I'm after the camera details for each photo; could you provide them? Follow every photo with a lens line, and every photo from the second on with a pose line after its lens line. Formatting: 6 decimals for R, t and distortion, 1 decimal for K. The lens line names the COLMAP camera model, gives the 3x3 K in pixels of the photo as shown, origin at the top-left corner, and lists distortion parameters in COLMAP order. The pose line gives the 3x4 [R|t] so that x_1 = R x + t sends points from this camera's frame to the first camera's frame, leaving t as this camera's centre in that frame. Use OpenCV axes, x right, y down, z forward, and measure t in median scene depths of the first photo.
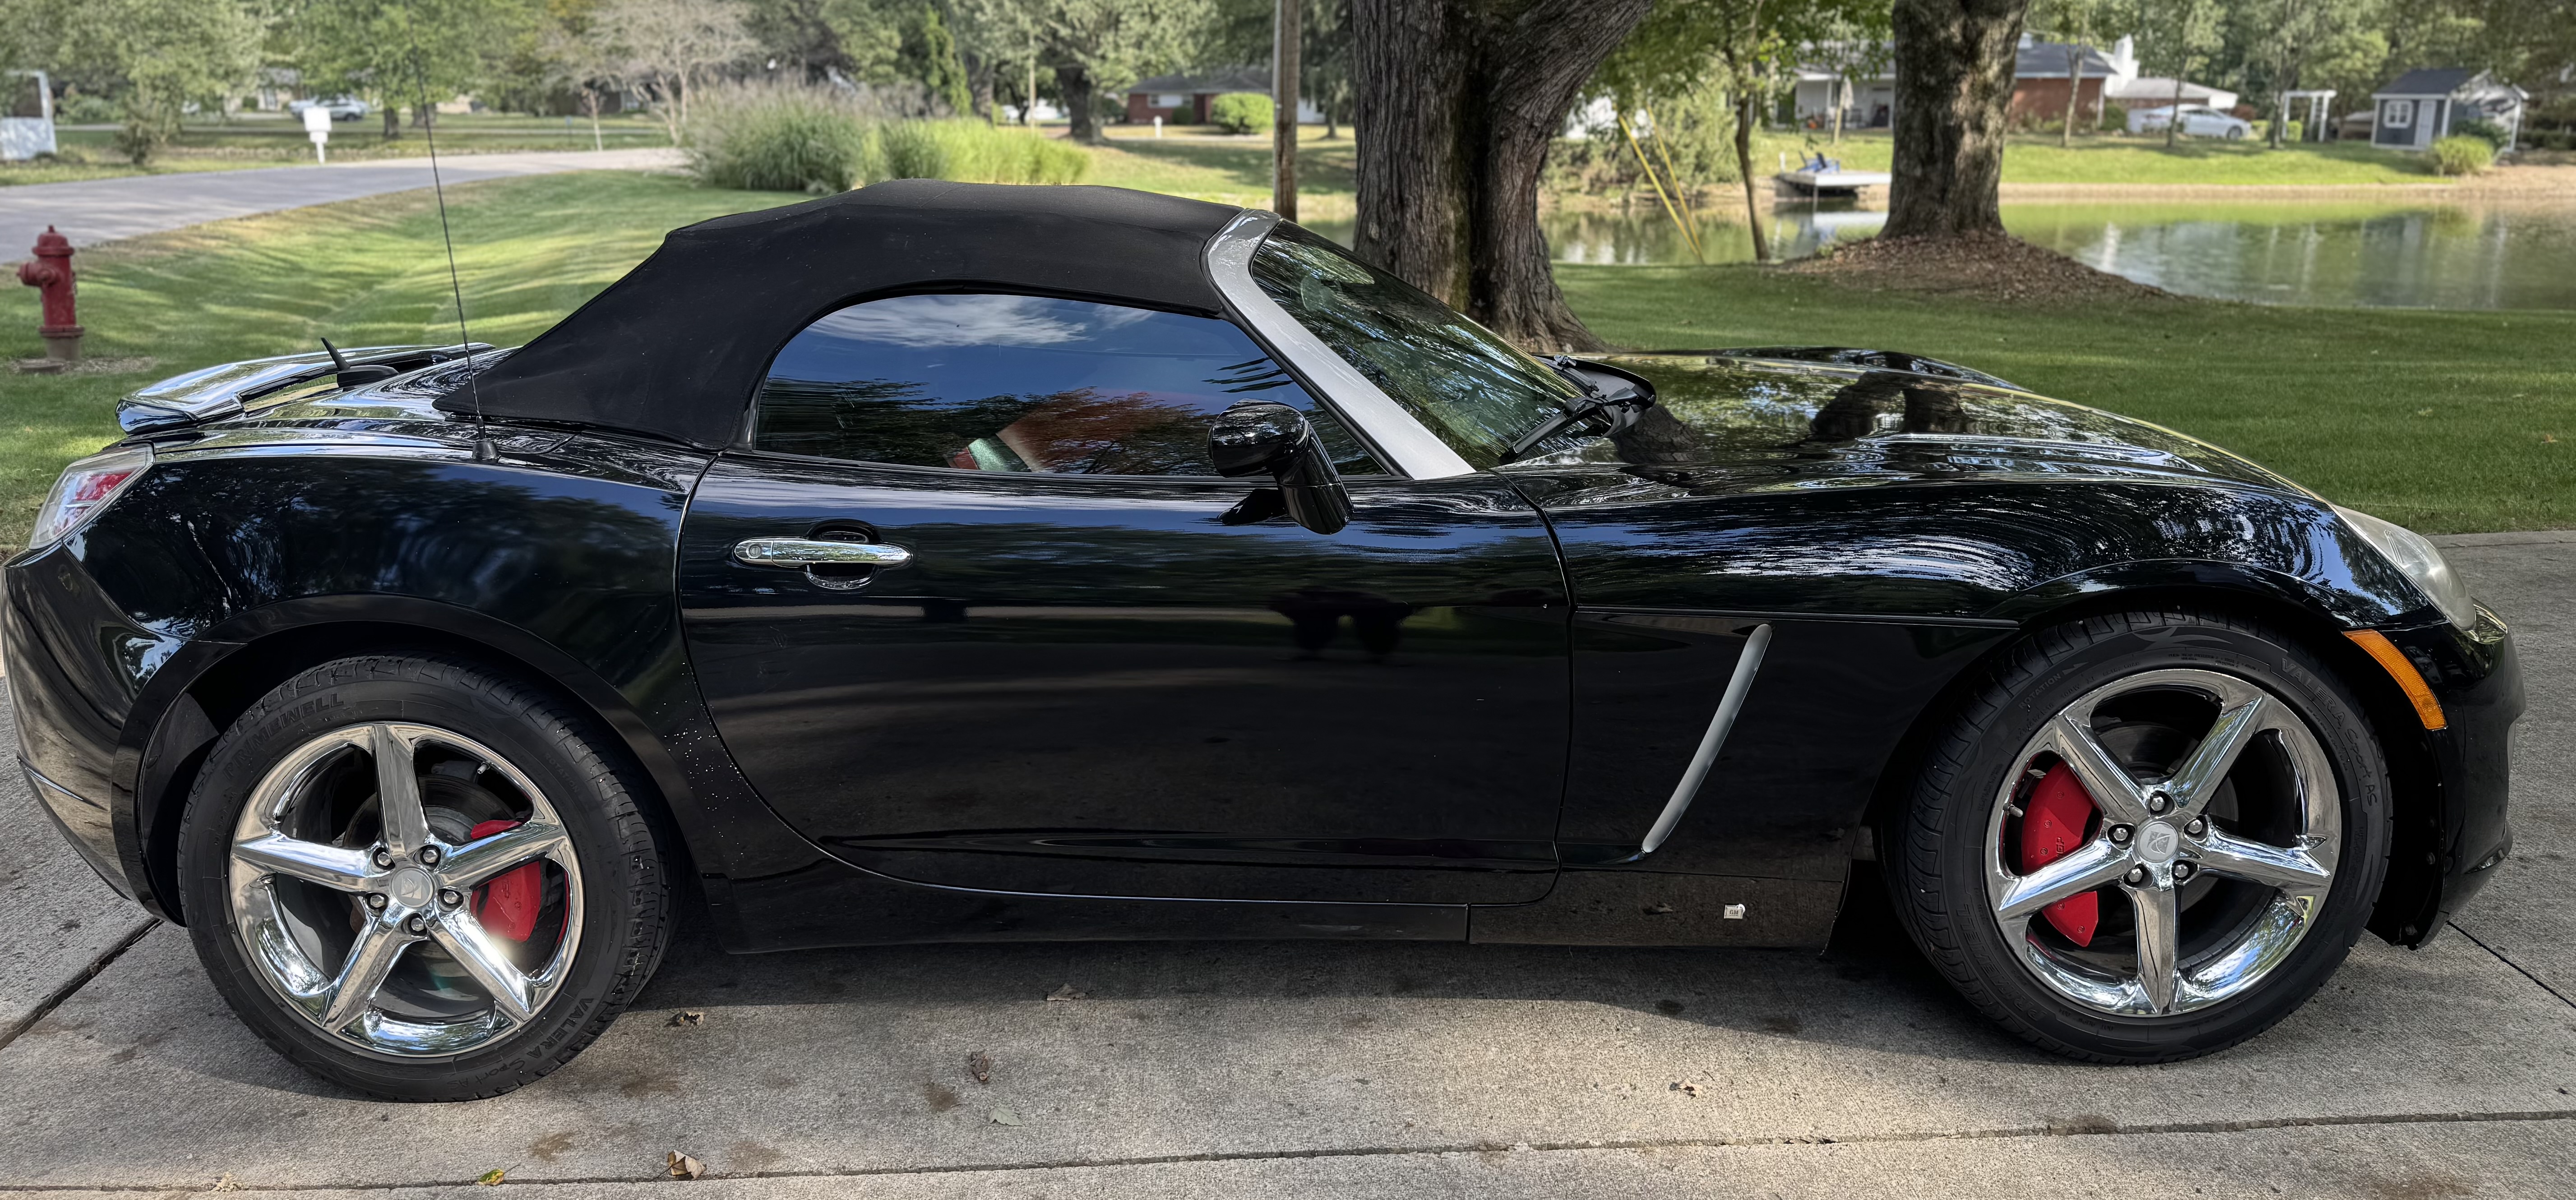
lens RADIAL K [[1796.2, 0, 1281.3], [0, 1796.2, 527.0], [0, 0, 1]] dist [0.048341, -0.048710]
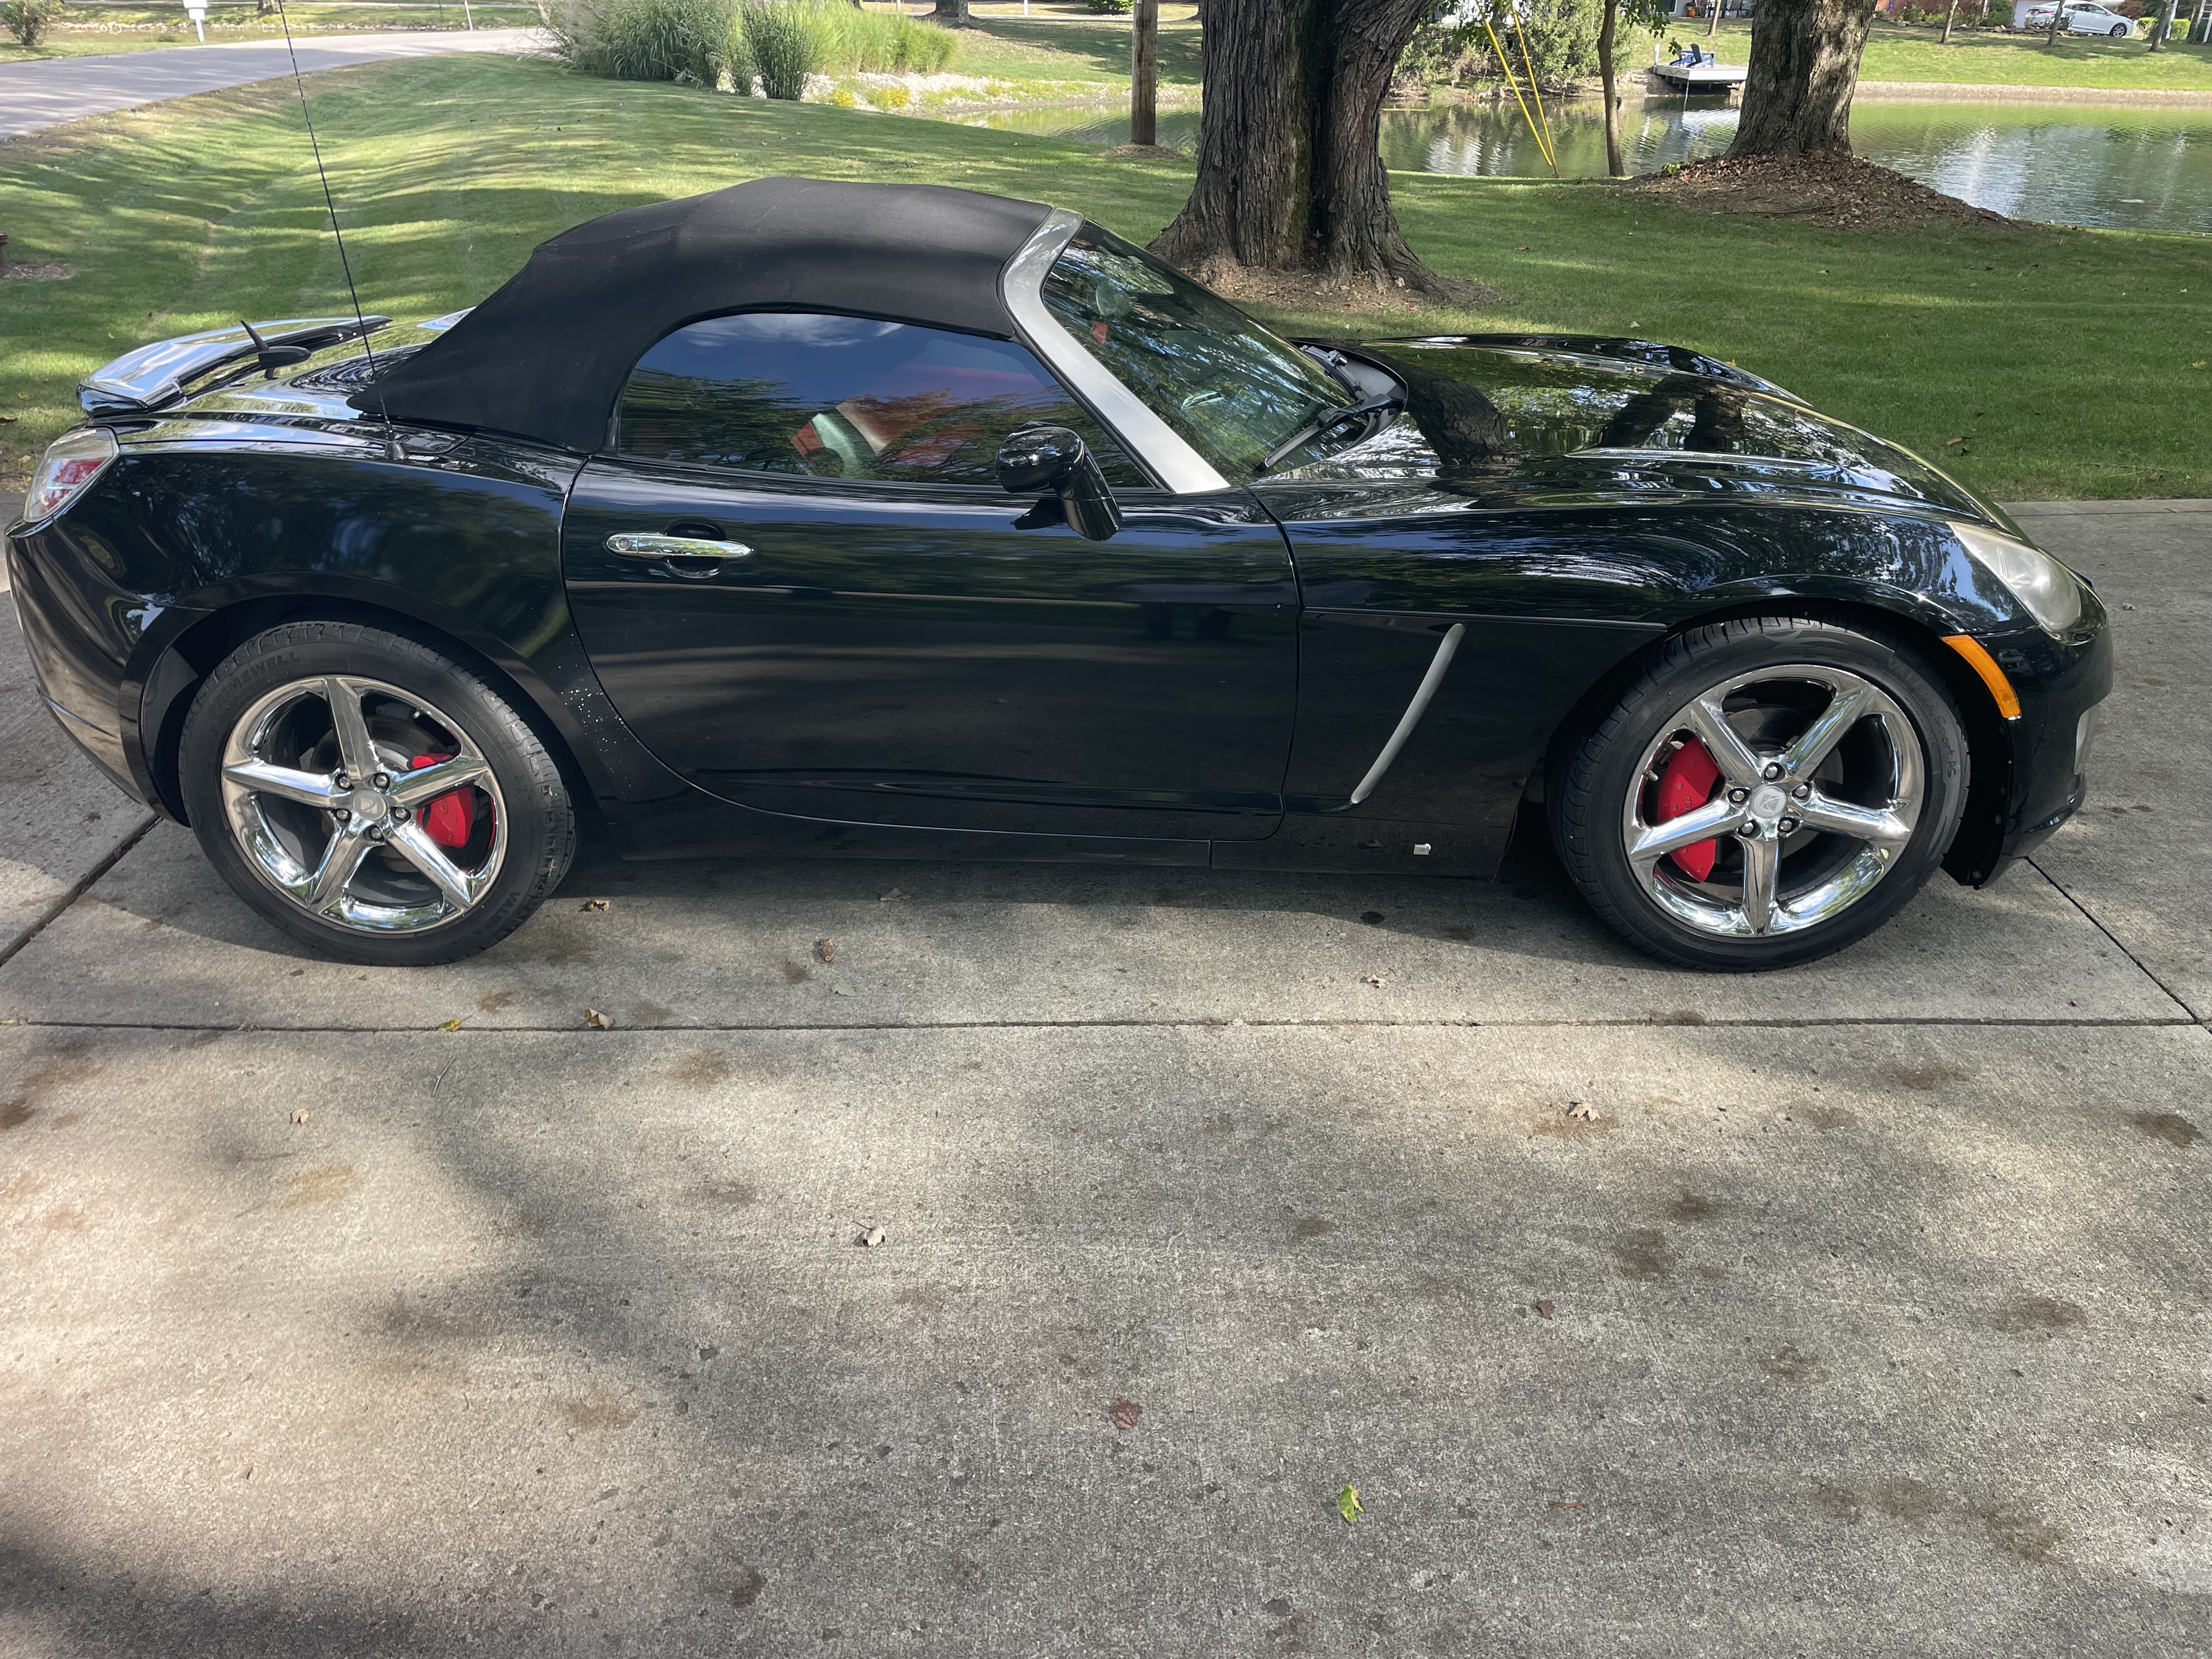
lens RADIAL K [[1674.1, 0, 1106.0], [0, 1674.1, 829.5], [0, 0, 1]] dist [0.122307, -0.135809]
pose [[0.999410, 0.023575, -0.024970, 0.060323], [-0.016846, 0.970197, 0.241732, -0.077238], [0.029925, -0.241169, 0.970022, -0.133261]]
